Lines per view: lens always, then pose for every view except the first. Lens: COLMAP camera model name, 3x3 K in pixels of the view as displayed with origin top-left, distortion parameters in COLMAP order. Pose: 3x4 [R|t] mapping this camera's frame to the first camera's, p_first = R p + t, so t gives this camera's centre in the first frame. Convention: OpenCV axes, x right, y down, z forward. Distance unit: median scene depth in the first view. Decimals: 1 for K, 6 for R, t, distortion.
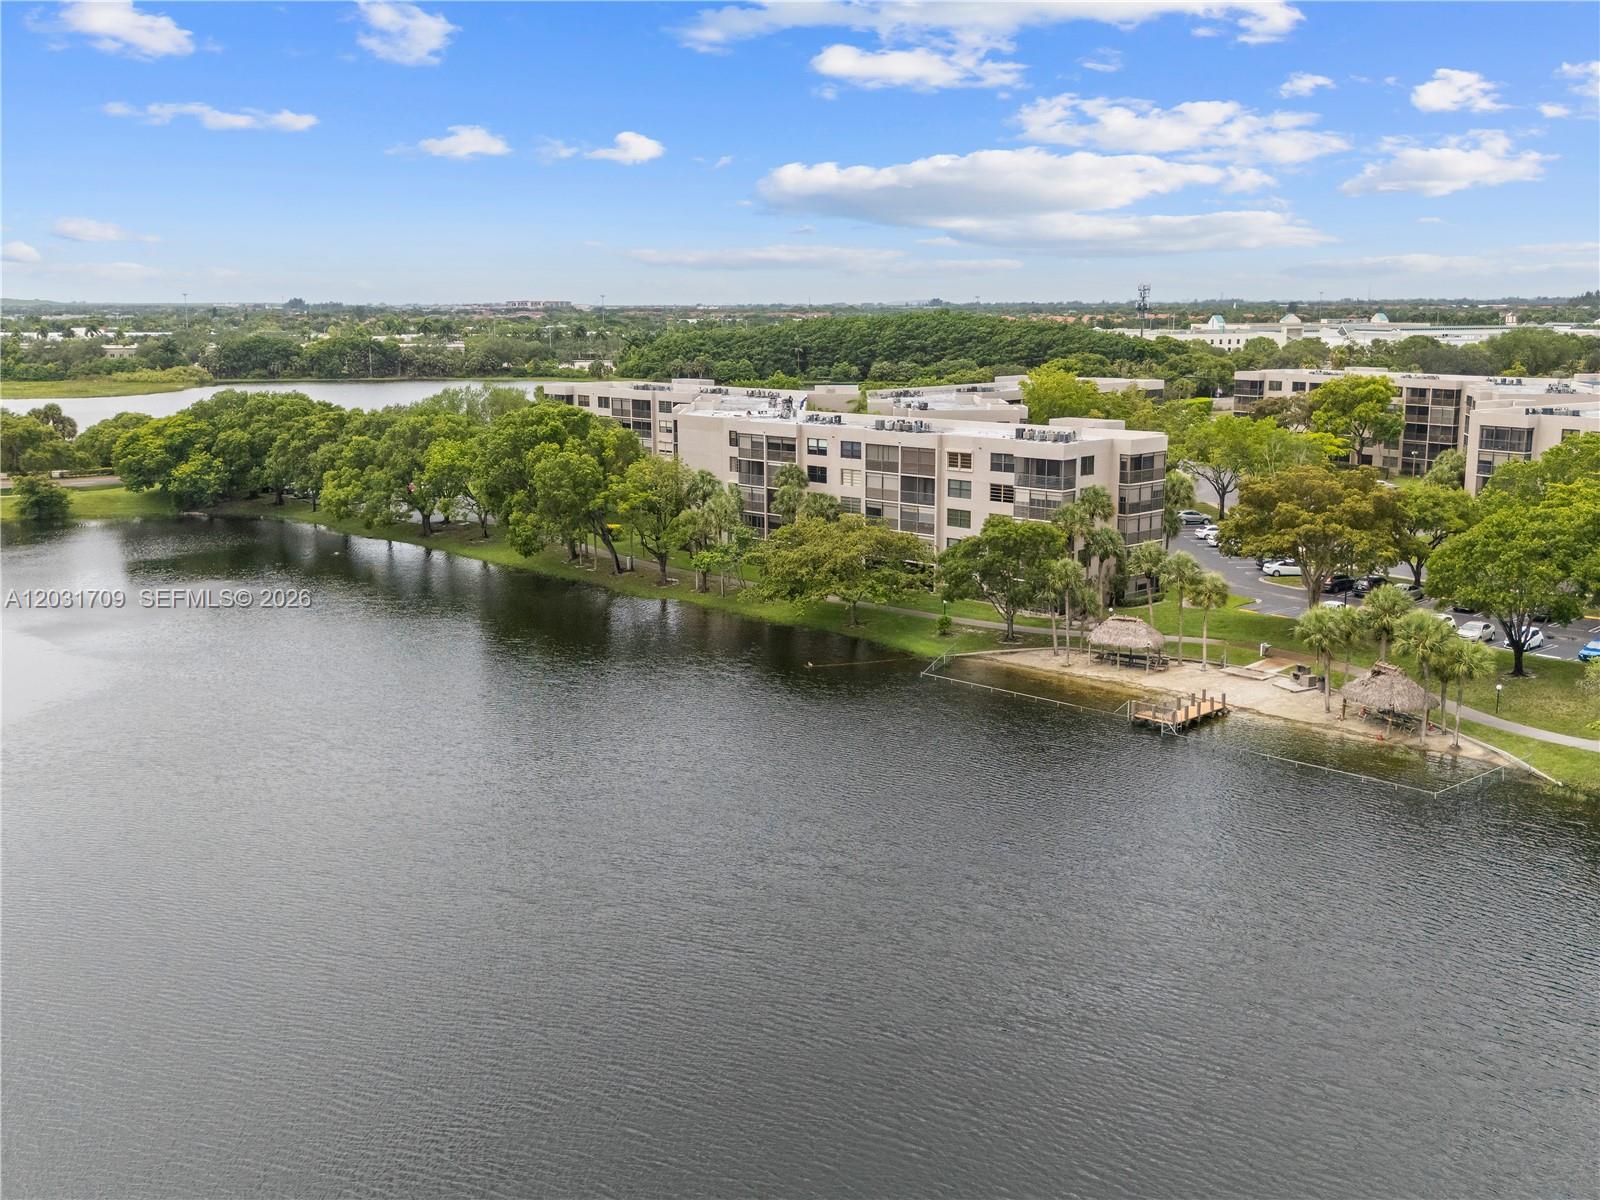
lens RADIAL K [[1556.1, 0, 805.1], [0, 1556.1, 598.6], [0, 0, 1]] dist [0.046296, 0.000000]
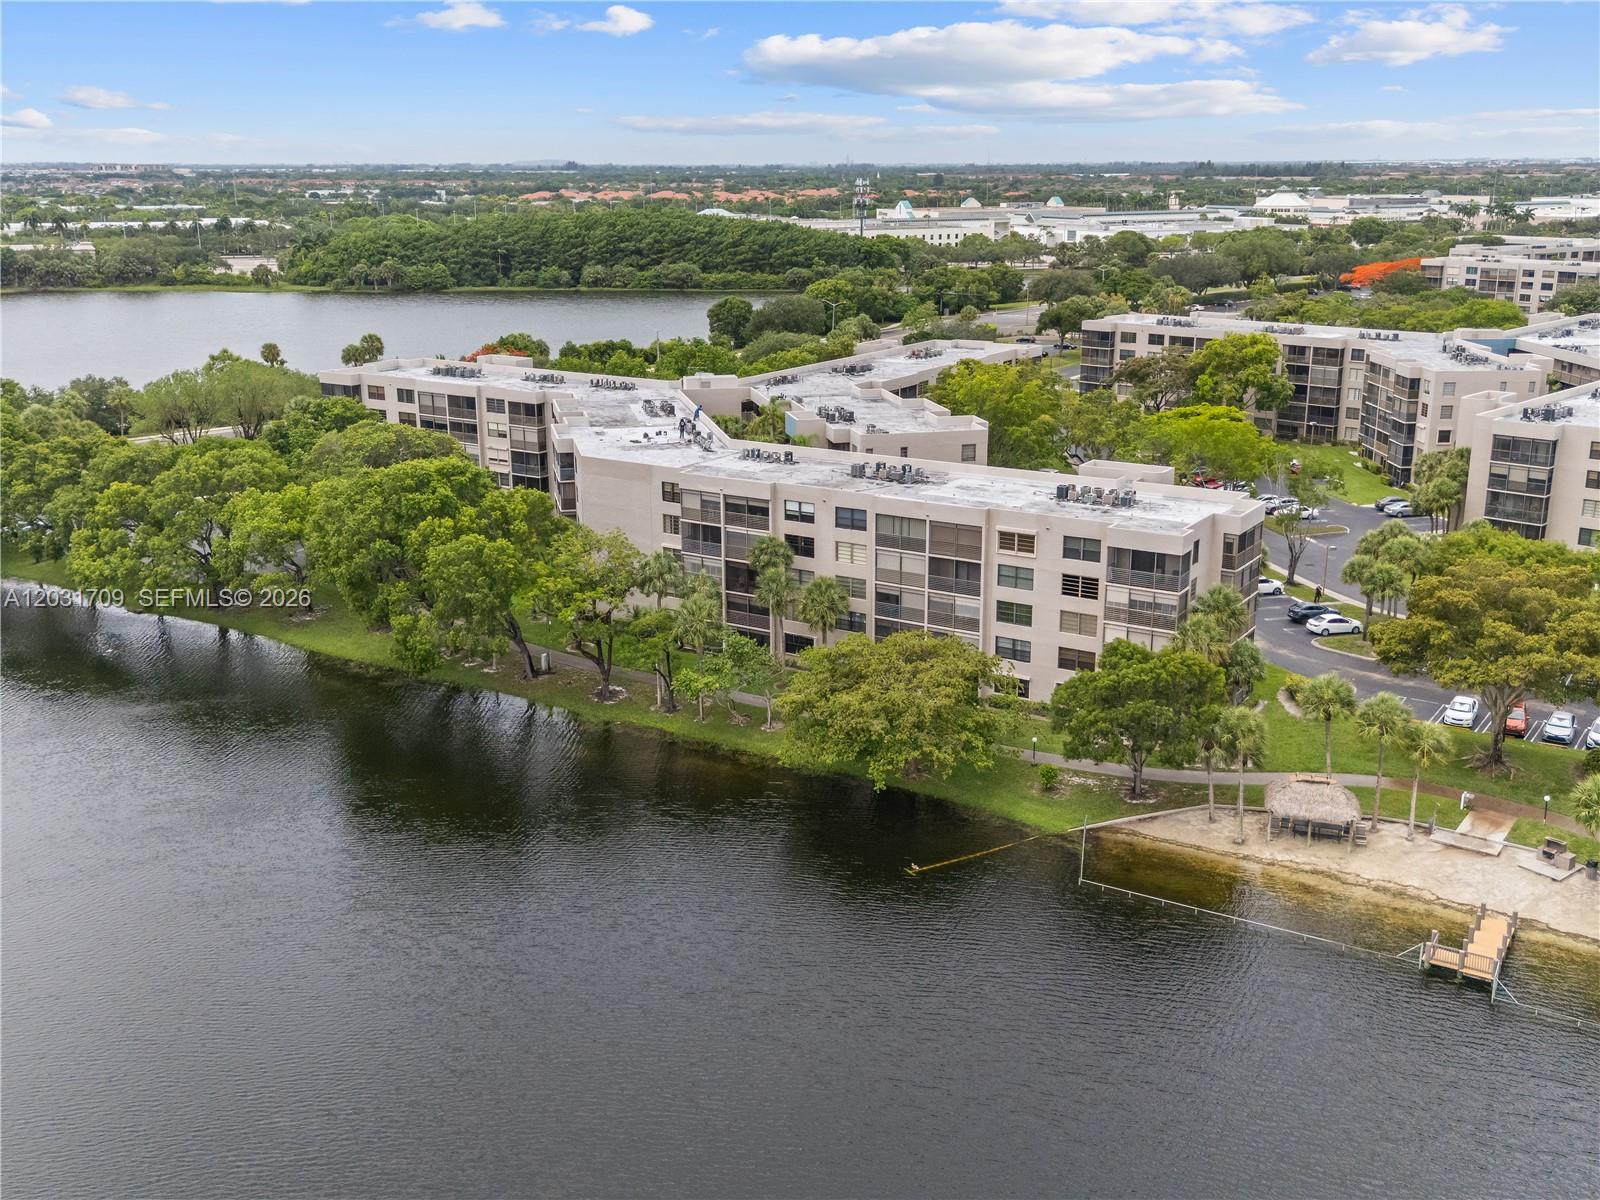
lens RADIAL K [[1556.1, 0, 797.5], [0, 1556.1, 596.7], [0, 0, 1]] dist [0.046296, 0.000000]
pose [[0.973713, -0.059679, 0.219820, -0.162555], [0.040884, 0.995185, 0.089084, -0.121149], [-0.224078, -0.077755, 0.971464, 0.232866]]
